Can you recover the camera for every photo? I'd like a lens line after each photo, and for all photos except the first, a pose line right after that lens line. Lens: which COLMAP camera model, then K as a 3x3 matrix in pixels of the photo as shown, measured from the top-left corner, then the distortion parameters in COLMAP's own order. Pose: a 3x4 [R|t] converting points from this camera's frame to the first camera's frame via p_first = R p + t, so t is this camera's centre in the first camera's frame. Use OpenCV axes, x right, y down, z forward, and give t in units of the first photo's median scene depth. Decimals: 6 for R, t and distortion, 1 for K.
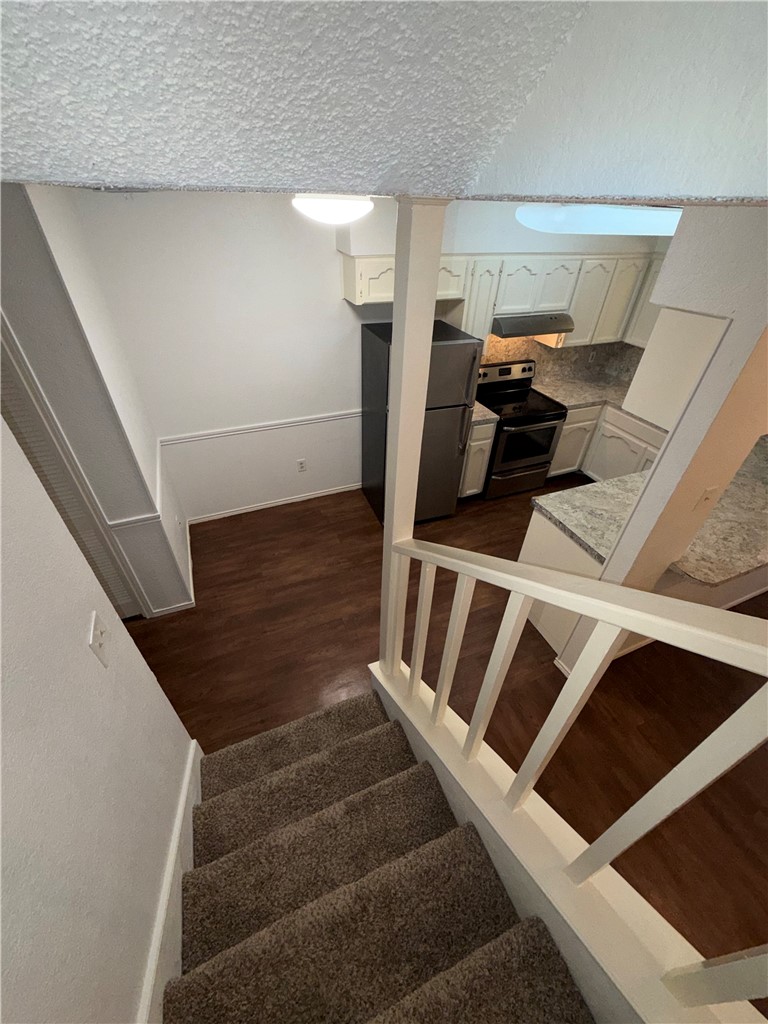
lens RADIAL K [[407.3, 0, 384.0], [0, 407.3, 512.0], [0, 0, 1]] dist [-0.000578, -0.000037]
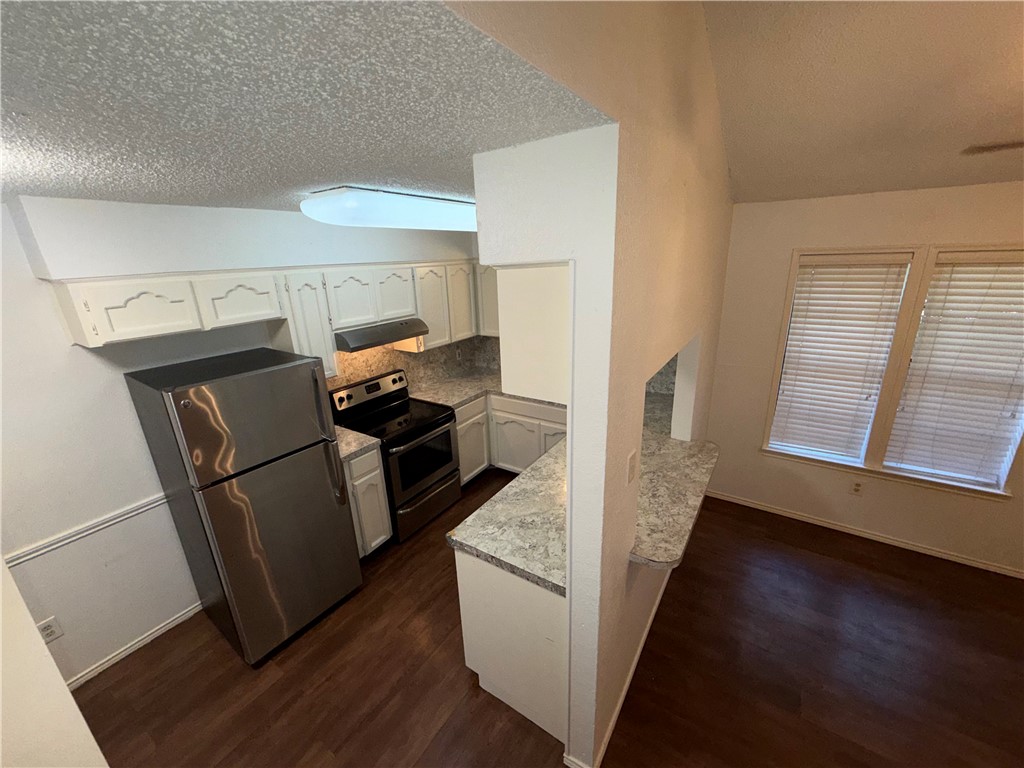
lens RADIAL K [[407.3, 0, 512.0], [0, 407.3, 384.0], [0, 0, 1]] dist [-0.000578, -0.000037]
pose [[0.826126, -0.227834, 0.515372, 0.101443], [0.388767, 0.892521, -0.228620, -0.042949], [-0.407893, 0.389228, 0.825909, 0.172814]]
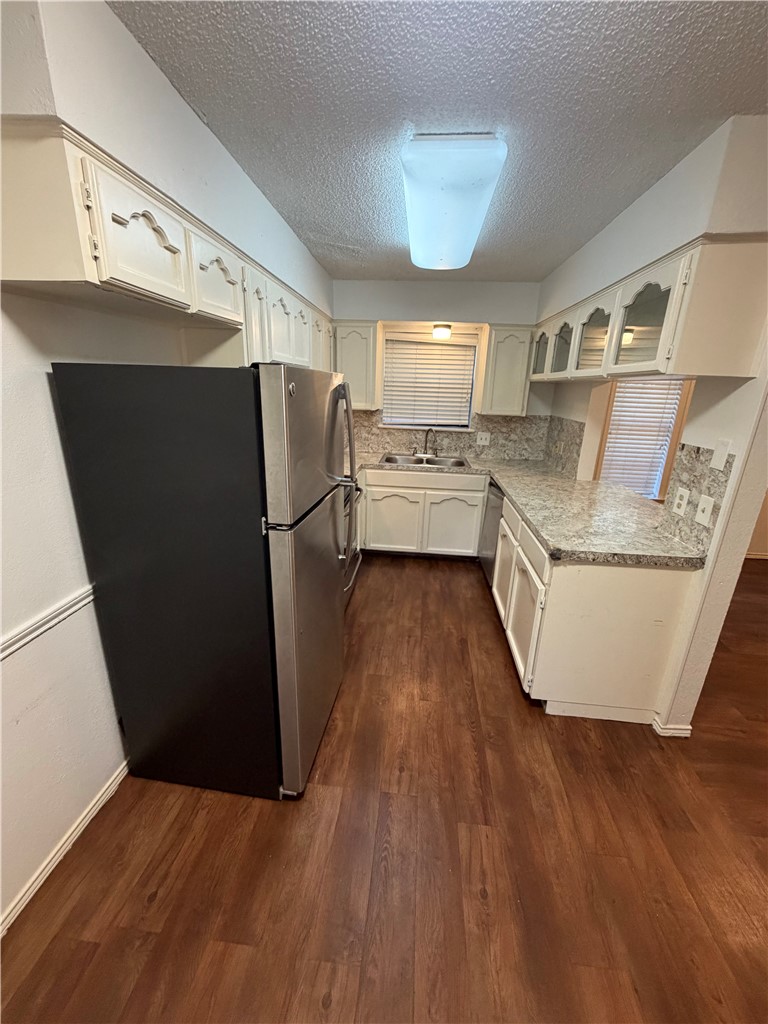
lens RADIAL K [[407.3, 0, 384.0], [0, 407.3, 512.0], [0, 0, 1]] dist [-0.000578, -0.000037]
pose [[0.471712, -0.279559, 0.836262, -0.216580], [0.522523, 0.852570, -0.009730, -0.154429], [-0.710251, 0.441556, 0.548244, 0.536768]]
